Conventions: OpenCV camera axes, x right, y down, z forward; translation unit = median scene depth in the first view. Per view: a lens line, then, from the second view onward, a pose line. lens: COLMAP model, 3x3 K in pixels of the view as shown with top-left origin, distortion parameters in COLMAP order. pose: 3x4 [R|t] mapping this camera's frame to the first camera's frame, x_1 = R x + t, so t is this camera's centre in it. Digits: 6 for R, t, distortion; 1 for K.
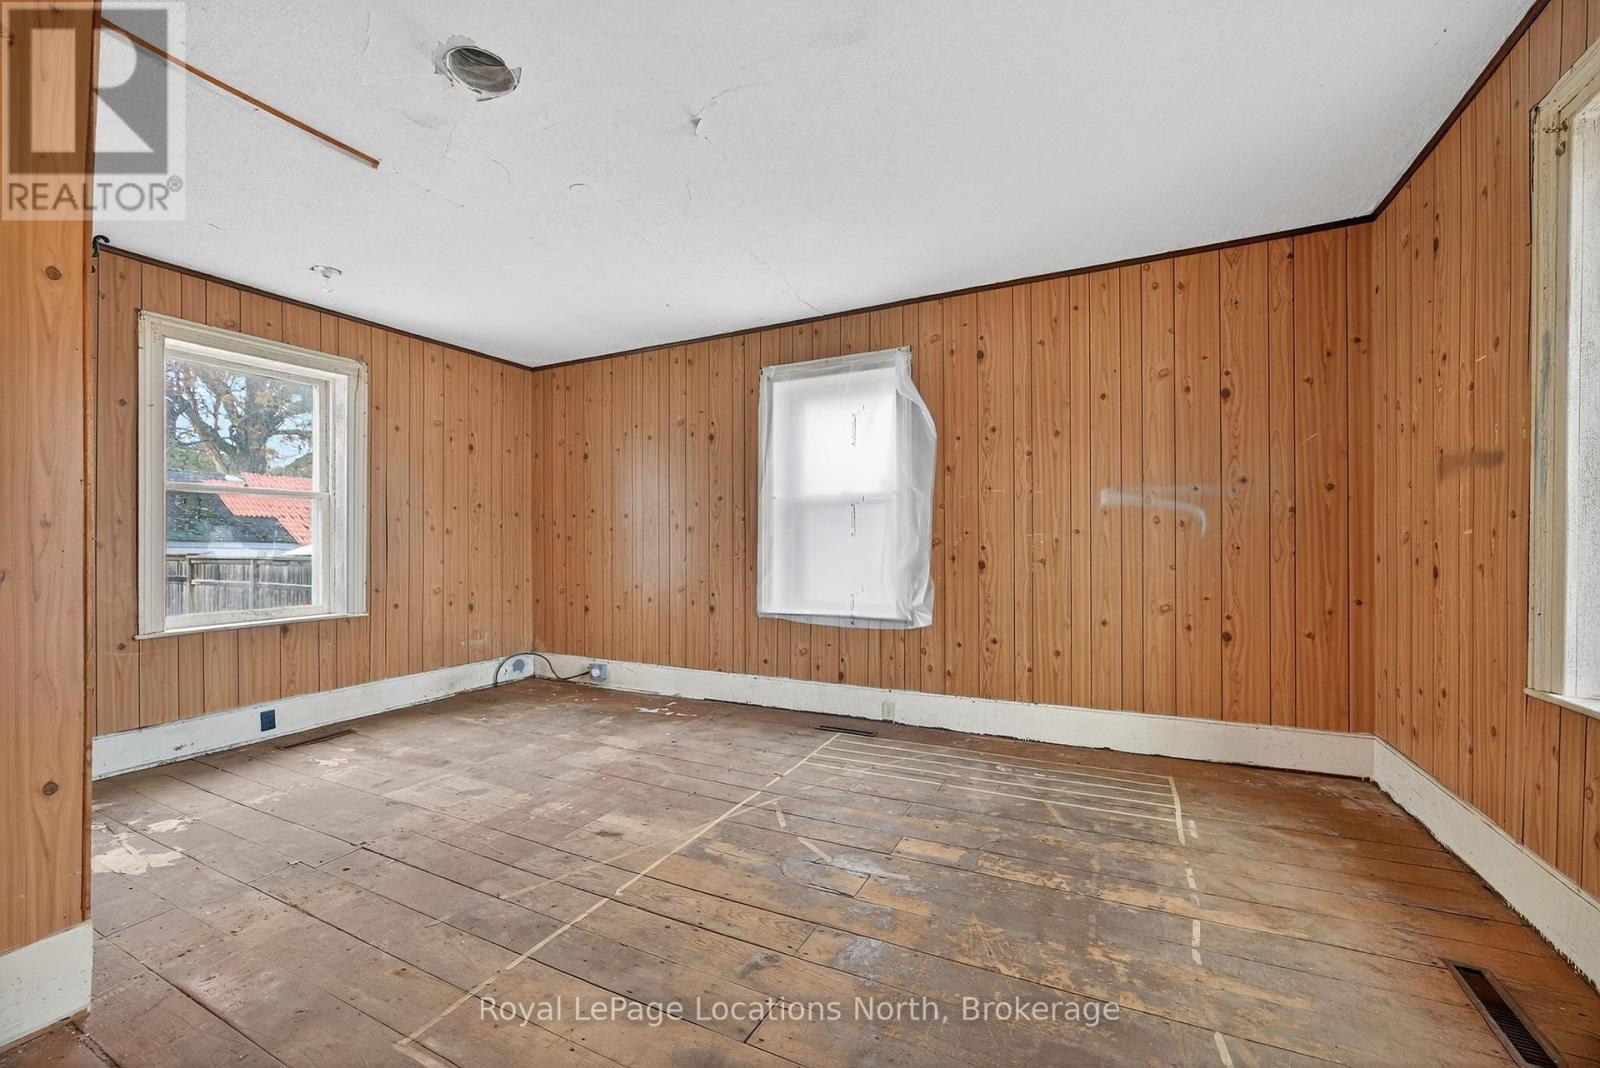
lens RADIAL K [[610.6, 0, 807.4], [0, 610.6, 545.6], [0, 0, 1]] dist [-0.002084, 0.000169]
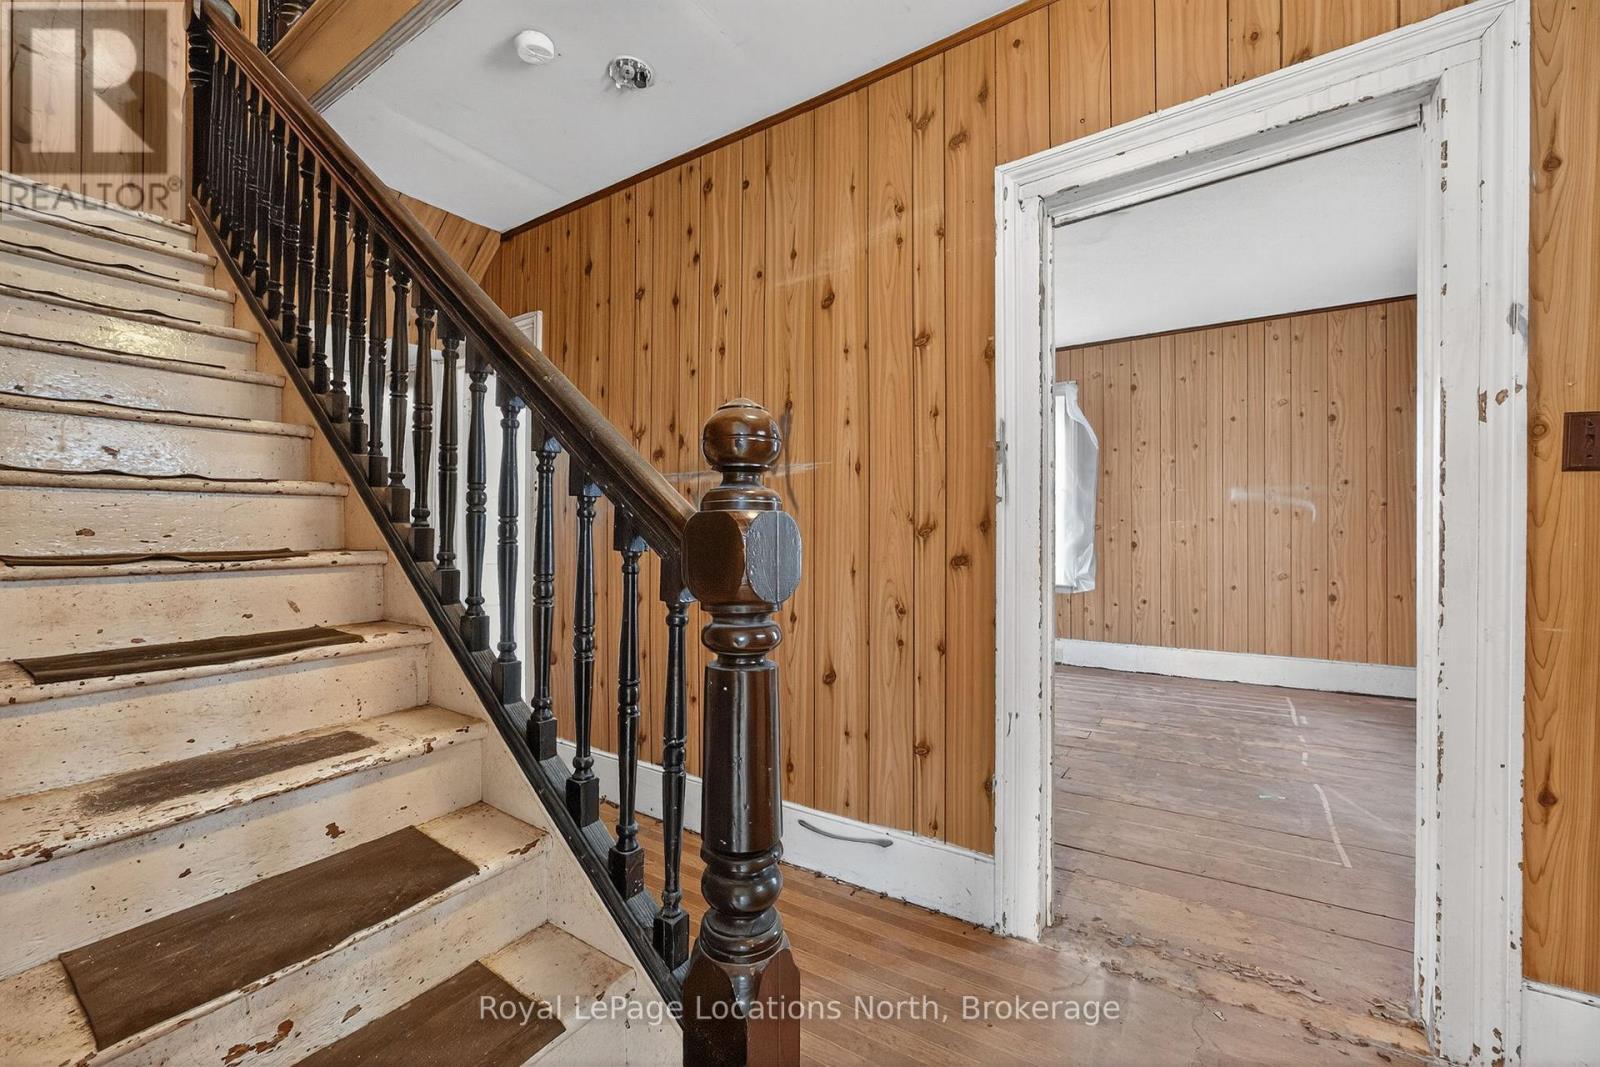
lens RADIAL K [[624.8, 0, 808.9], [0, 624.8, 531.7], [0, 0, 1]] dist [-0.000032, 0.000440]
pose [[0.993865, -0.000314, -0.110597, -0.307853], [0.001073, 0.999976, 0.006804, -0.007539], [0.110592, -0.006881, 0.993842, -0.498055]]
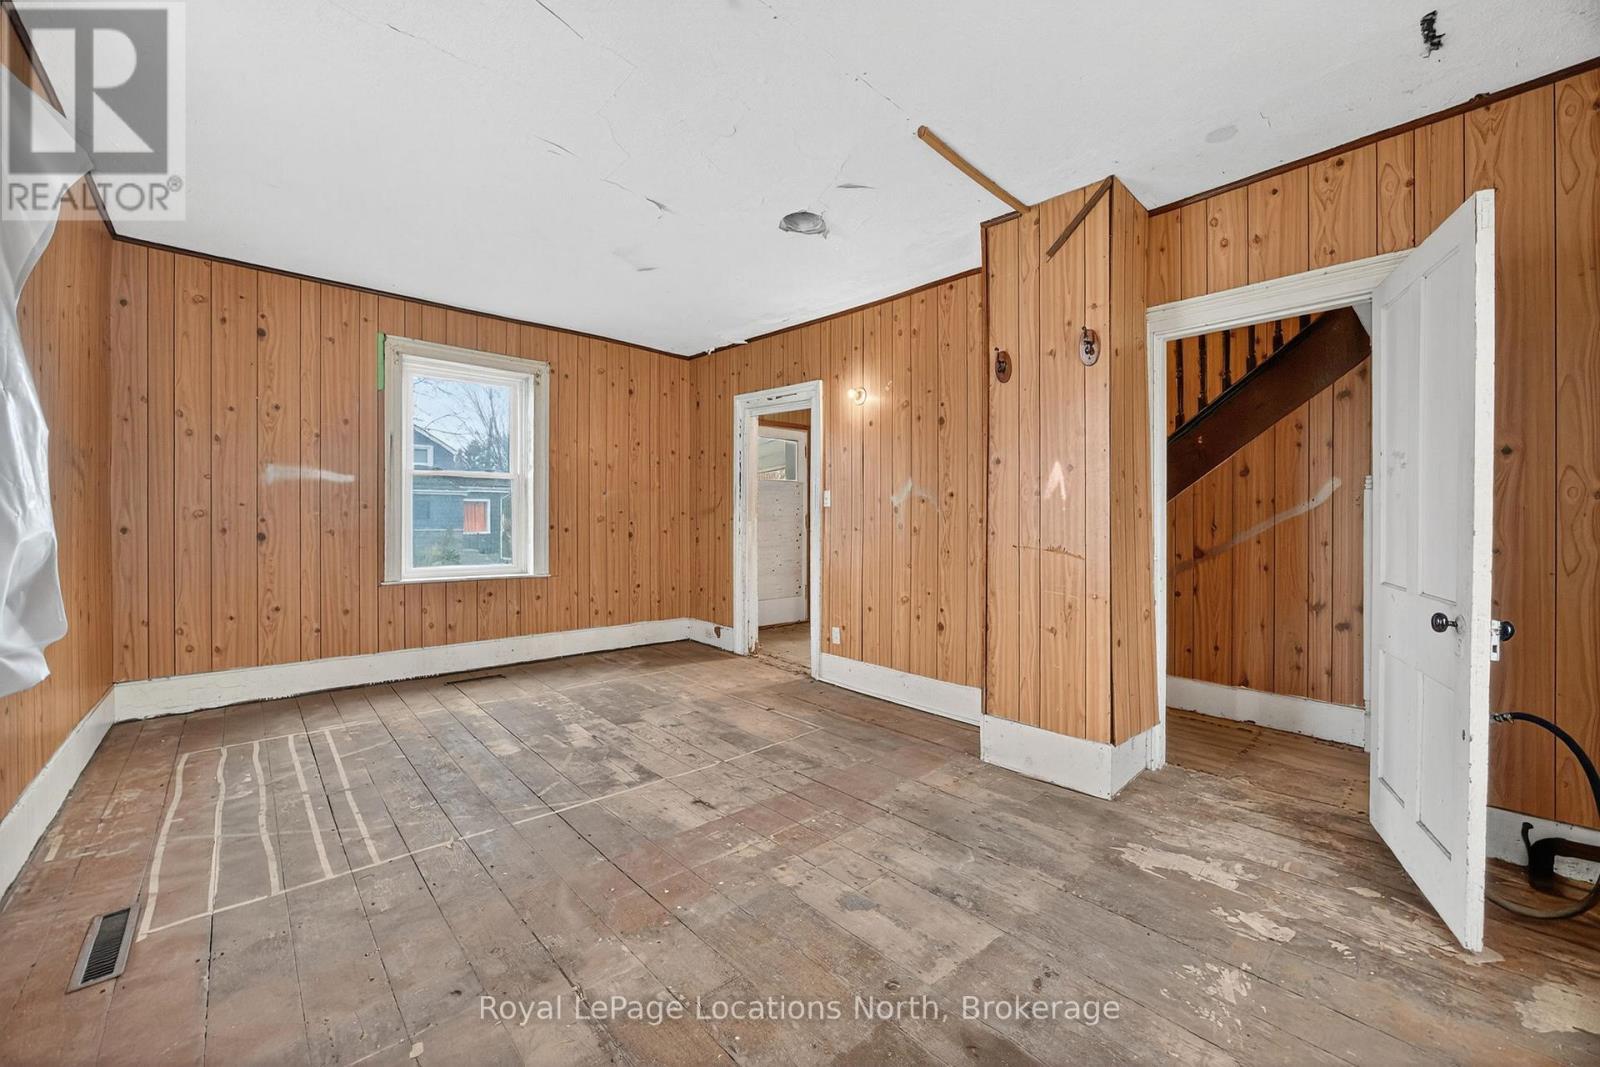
lens RADIAL K [[624.8, 0, 808.9], [0, 624.8, 531.7], [0, 0, 1]] dist [-0.000032, 0.000440]
pose [[-0.935156, -0.001772, 0.354231, -0.654945], [-0.000760, 0.999995, 0.002995, 0.013032], [-0.354234, 0.002531, -0.935153, 1.458858]]
